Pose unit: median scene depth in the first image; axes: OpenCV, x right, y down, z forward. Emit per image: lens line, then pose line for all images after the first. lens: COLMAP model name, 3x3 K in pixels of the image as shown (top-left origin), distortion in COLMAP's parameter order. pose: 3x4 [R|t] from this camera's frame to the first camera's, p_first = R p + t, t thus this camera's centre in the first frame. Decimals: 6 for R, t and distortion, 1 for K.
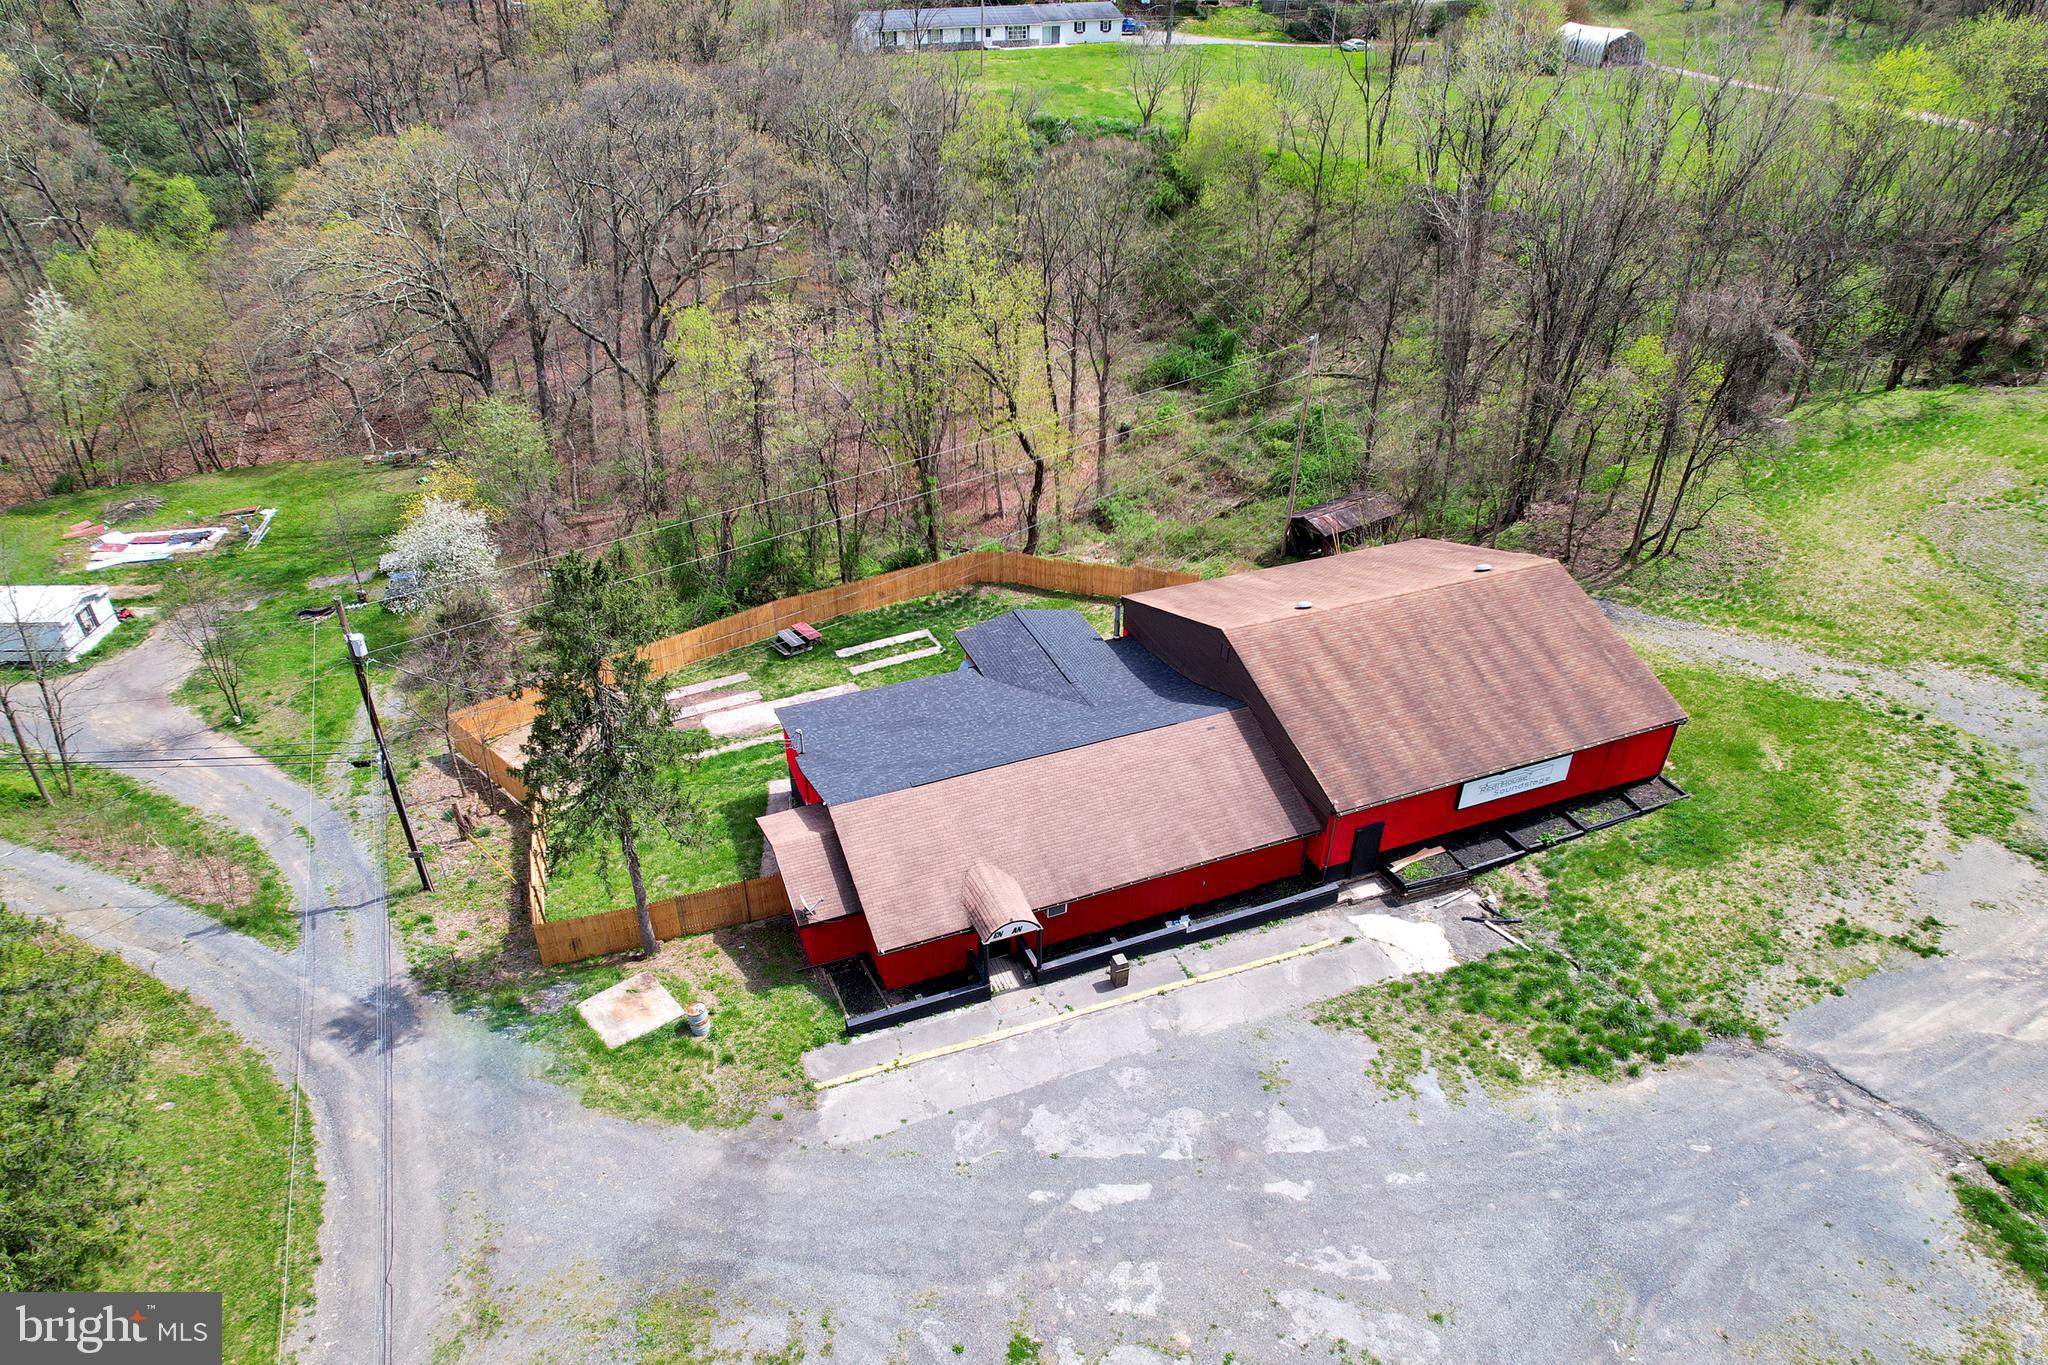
lens RADIAL K [[1309.1, 0, 1031.5], [0, 1309.1, 677.6], [0, 0, 1]] dist [-0.078727, 0.072515]
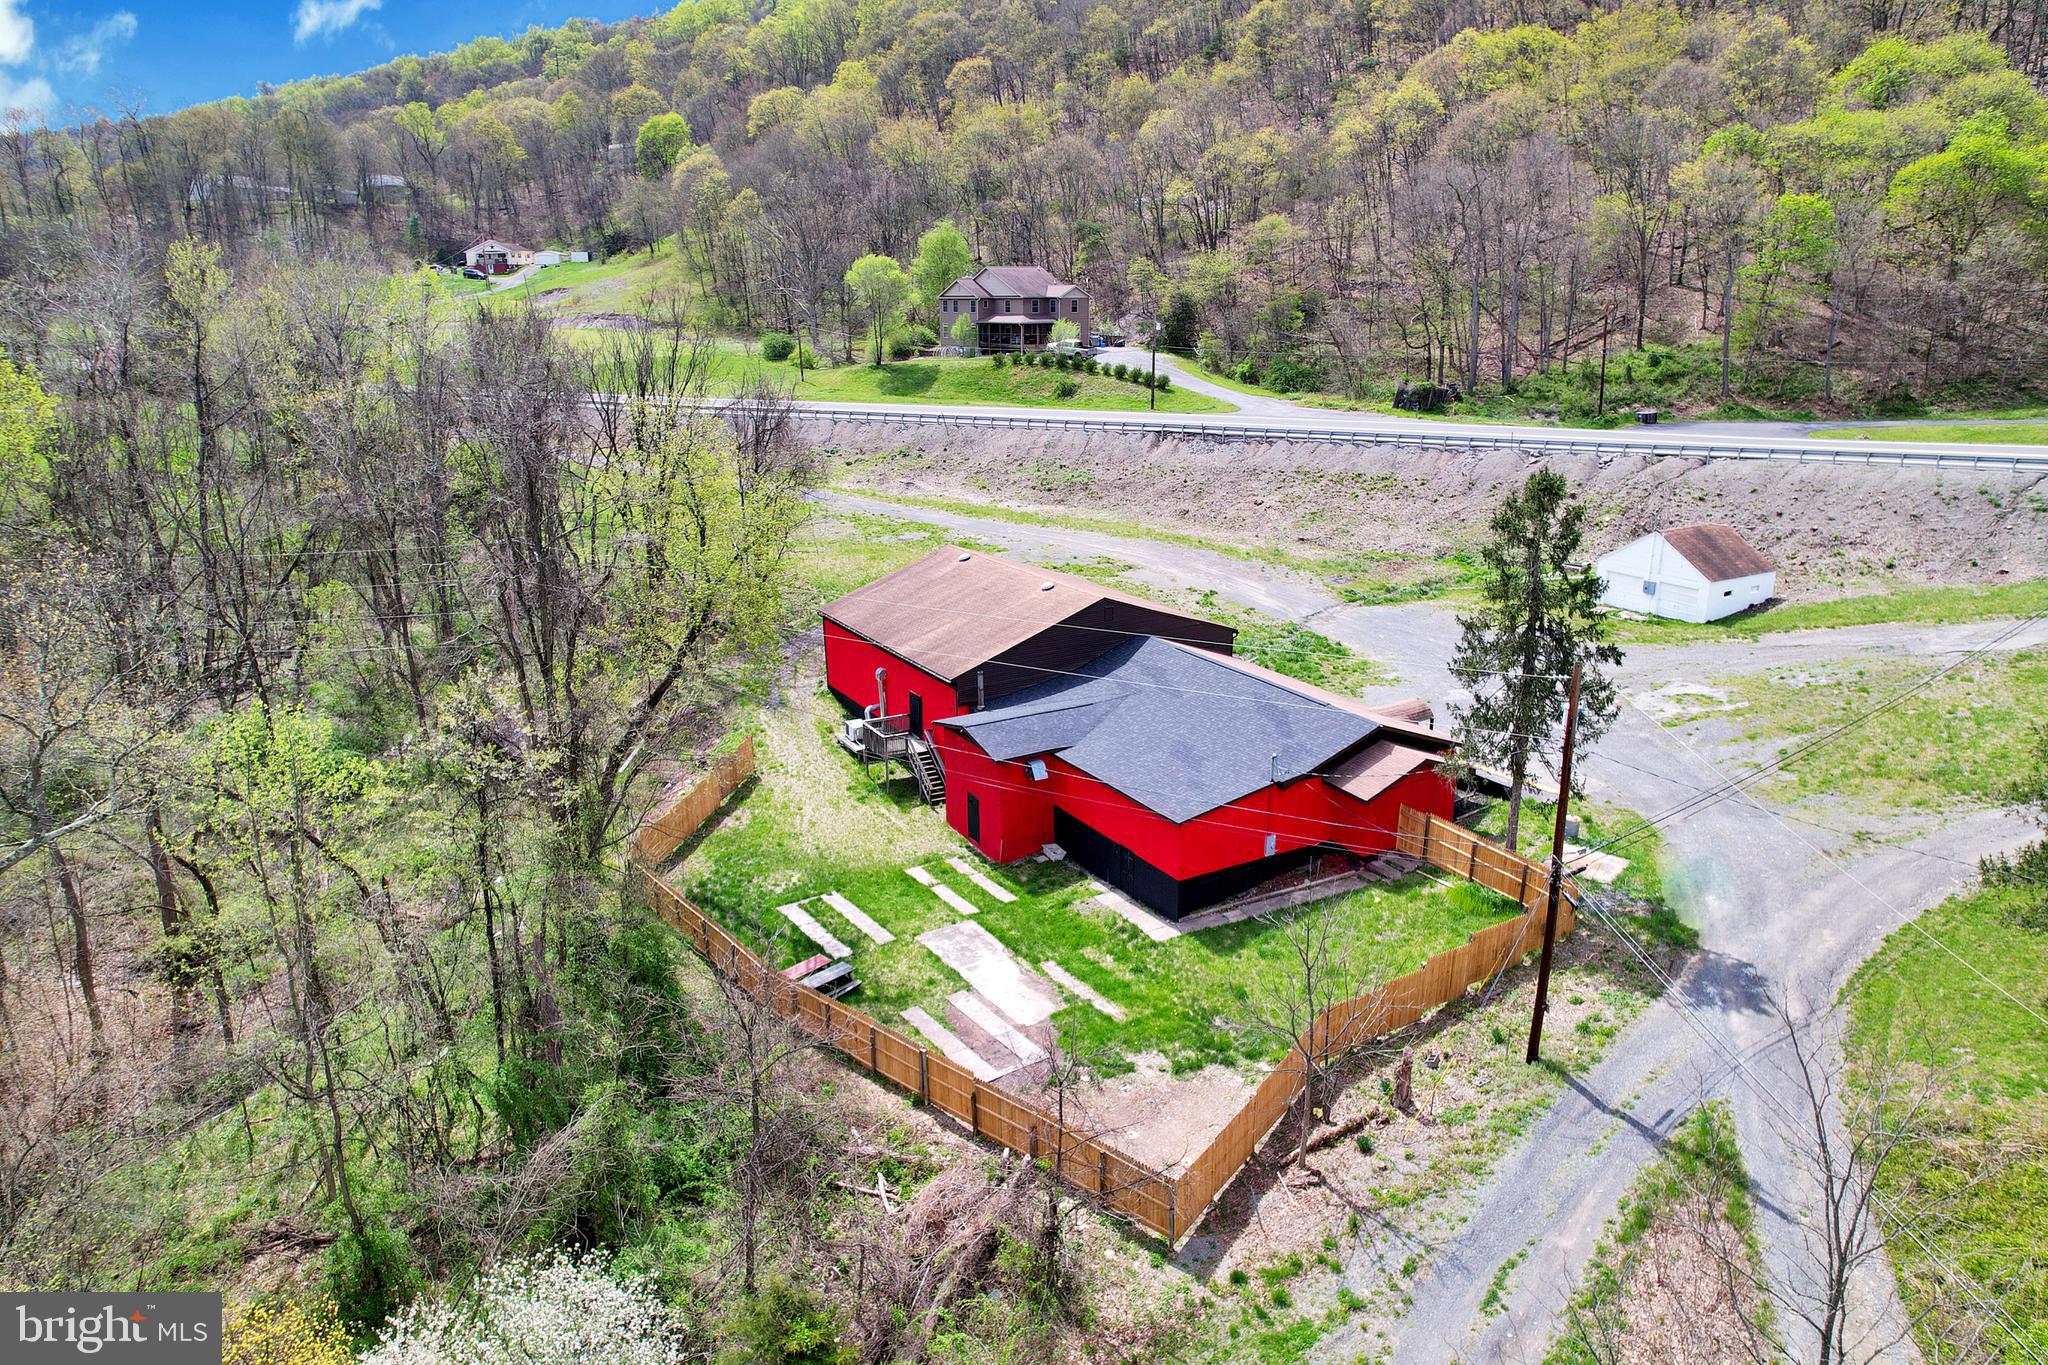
lens RADIAL K [[1300.6, 0, 1031.9], [0, 1300.6, 687.6], [0, 0, 1]] dist [-0.079866, 0.075306]
pose [[-0.141040, -0.299460, 0.943627, -1.205626], [0.527395, 0.783919, 0.327605, -0.476884], [-0.837832, 0.543869, 0.047369, 1.203424]]
